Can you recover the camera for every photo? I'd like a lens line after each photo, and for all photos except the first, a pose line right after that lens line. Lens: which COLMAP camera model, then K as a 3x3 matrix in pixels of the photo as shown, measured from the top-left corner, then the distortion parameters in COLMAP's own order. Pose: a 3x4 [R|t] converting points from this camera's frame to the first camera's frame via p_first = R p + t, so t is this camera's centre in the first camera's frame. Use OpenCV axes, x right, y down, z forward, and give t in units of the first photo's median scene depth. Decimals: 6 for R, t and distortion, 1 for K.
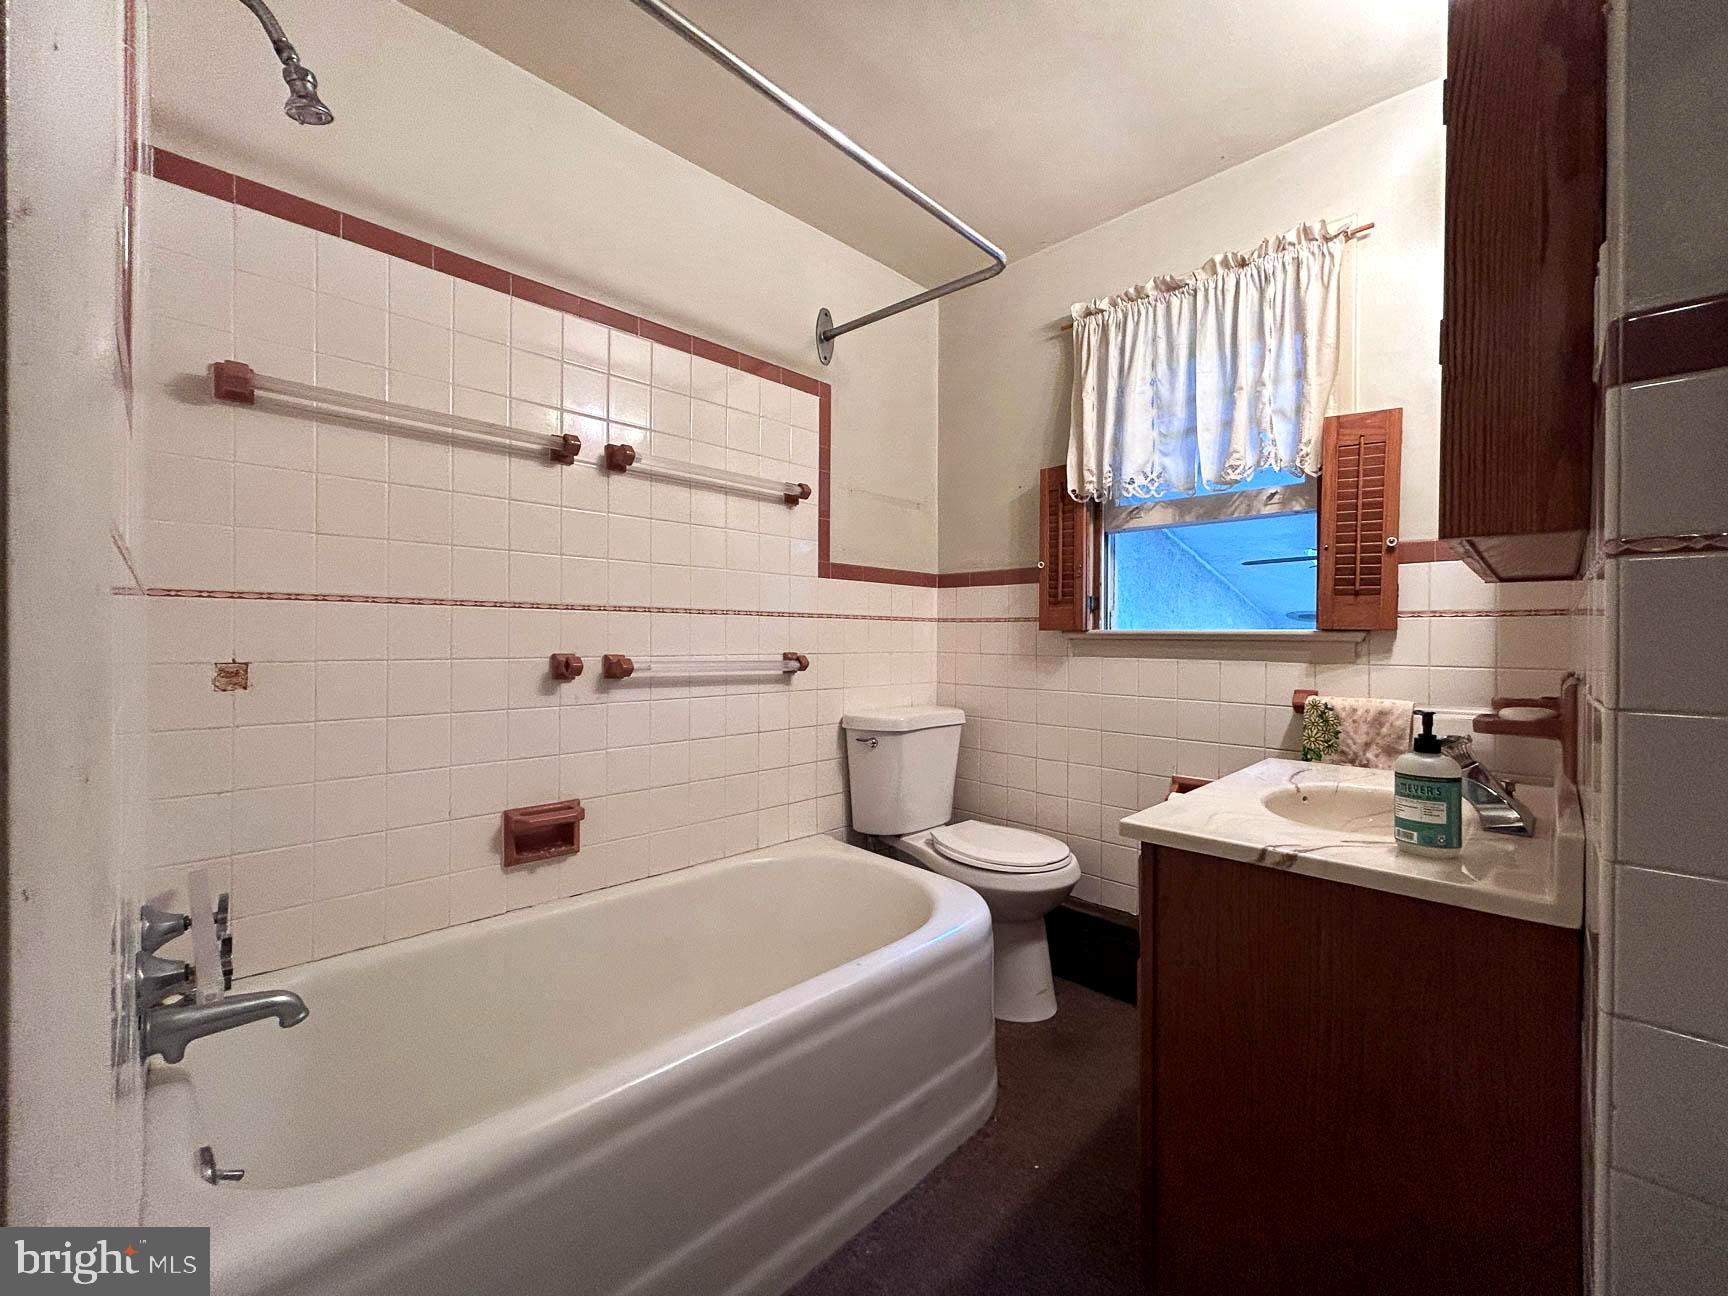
lens RADIAL K [[702.4, 0, 860.7], [0, 702.4, 644.6], [0, 0, 1]] dist [-0.003861, 0.000708]
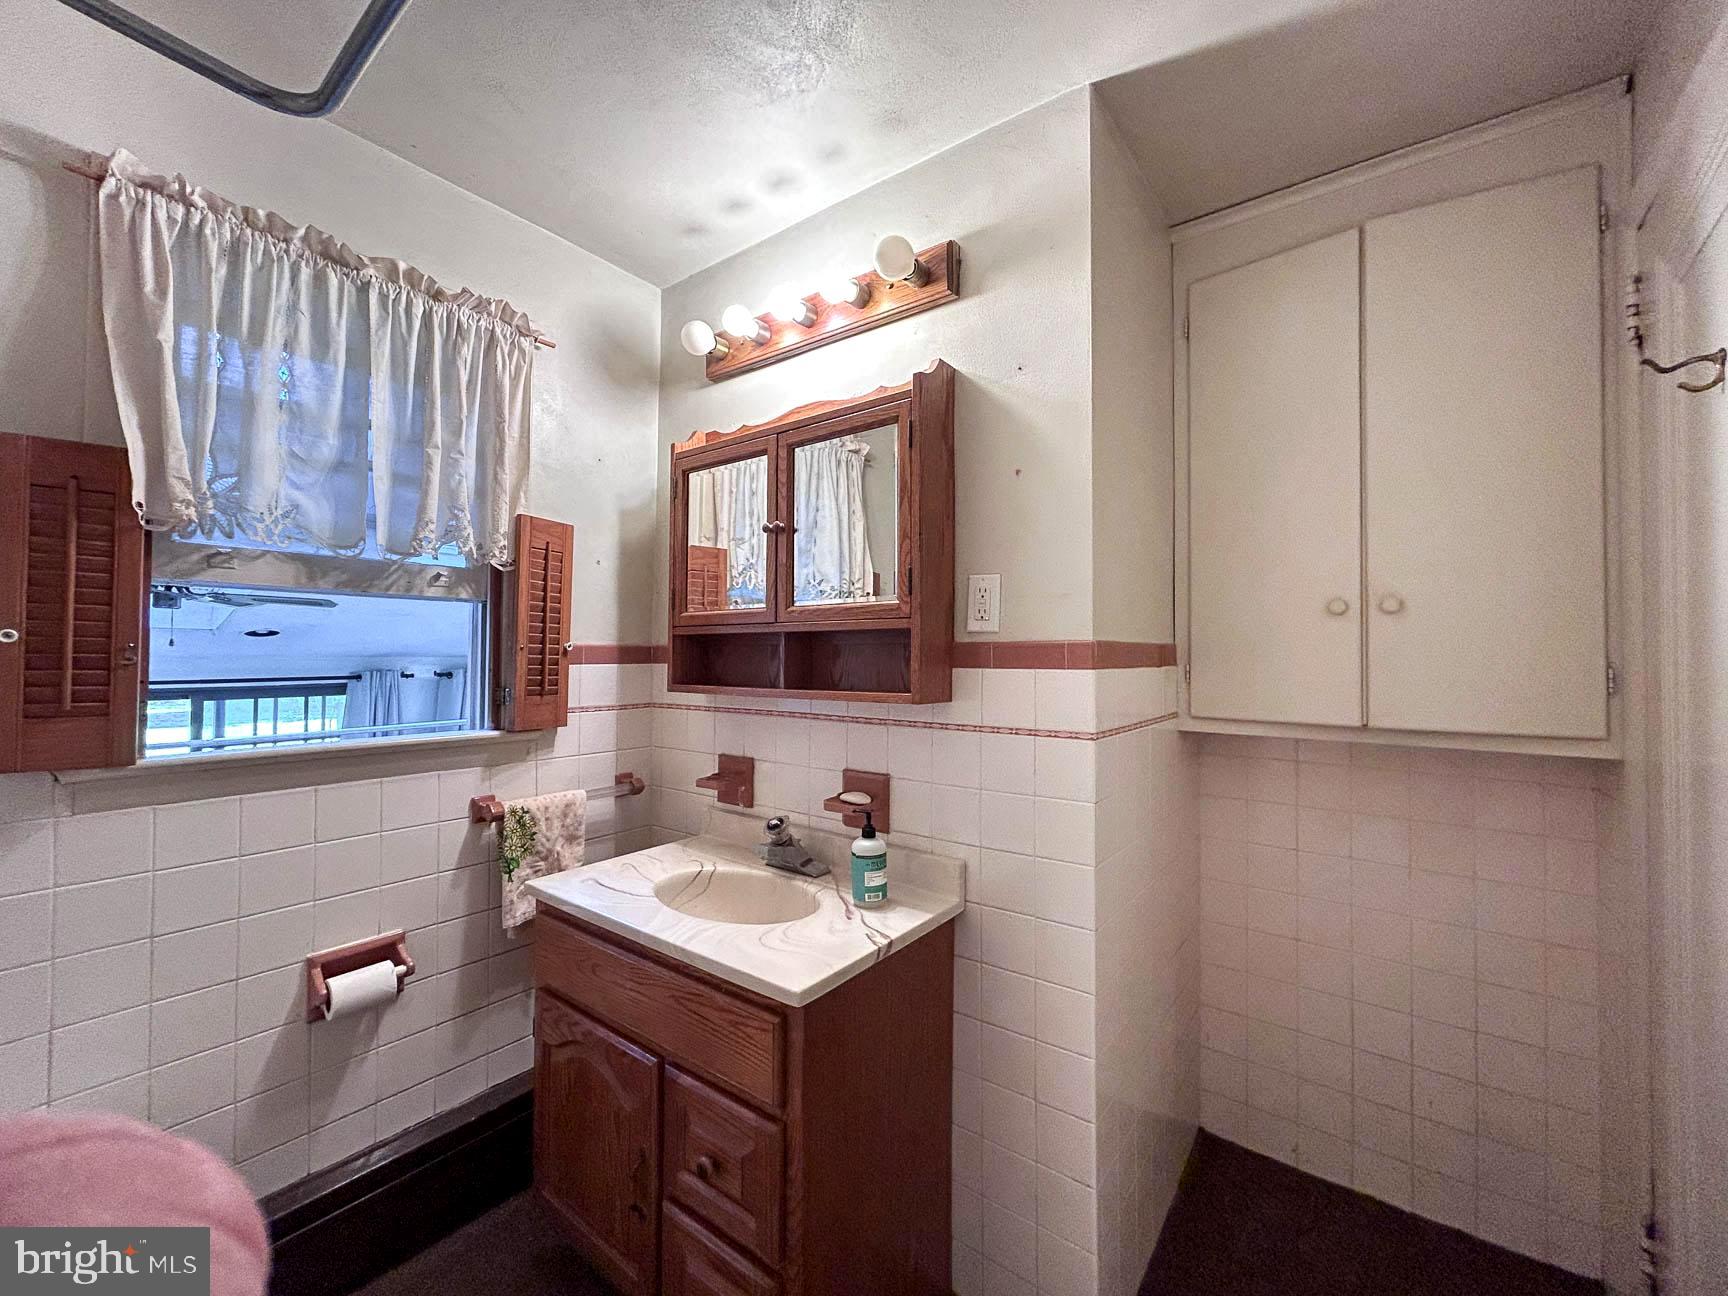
lens RADIAL K [[702.4, 0, 858.5], [0, 702.4, 642.3], [0, 0, 1]] dist [-0.003861, 0.000708]
pose [[-0.132289, 0.009410, 0.991166, -0.346137], [0.008321, 0.999930, -0.008383, -0.125724], [-0.991176, 0.007139, -0.132358, 0.630940]]
